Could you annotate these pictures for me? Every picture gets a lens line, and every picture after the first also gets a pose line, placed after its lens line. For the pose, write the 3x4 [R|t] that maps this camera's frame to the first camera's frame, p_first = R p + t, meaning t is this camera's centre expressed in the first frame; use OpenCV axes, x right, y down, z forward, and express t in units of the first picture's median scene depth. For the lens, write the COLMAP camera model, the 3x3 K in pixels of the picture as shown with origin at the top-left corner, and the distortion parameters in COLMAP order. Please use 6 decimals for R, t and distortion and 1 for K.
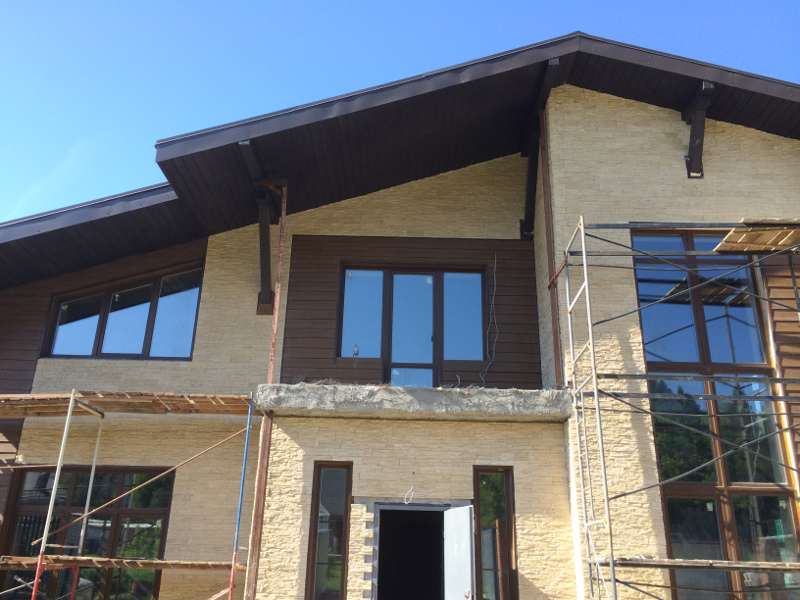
lens RADIAL K [[684.9, 0, 400.0], [0, 684.9, 300.0], [0, 0, 1]] dist [0.091021, -0.118388]
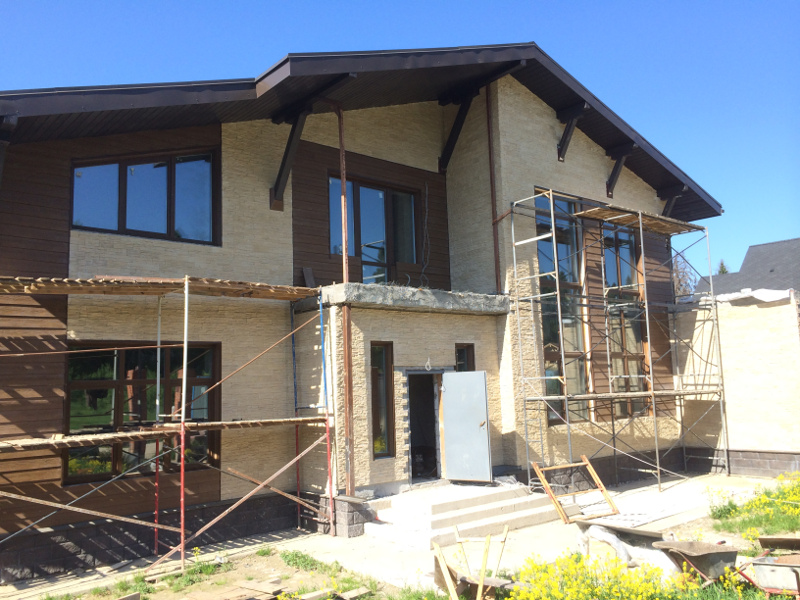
lens RADIAL K [[684.9, 0, 400.0], [0, 684.9, 300.0], [0, 0, 1]] dist [0.091021, -0.118388]
pose [[0.758762, 0.031905, 0.650586, -0.918737], [-0.180348, 0.970043, 0.162763, -0.066204], [-0.625903, -0.240830, 0.741786, 0.006018]]
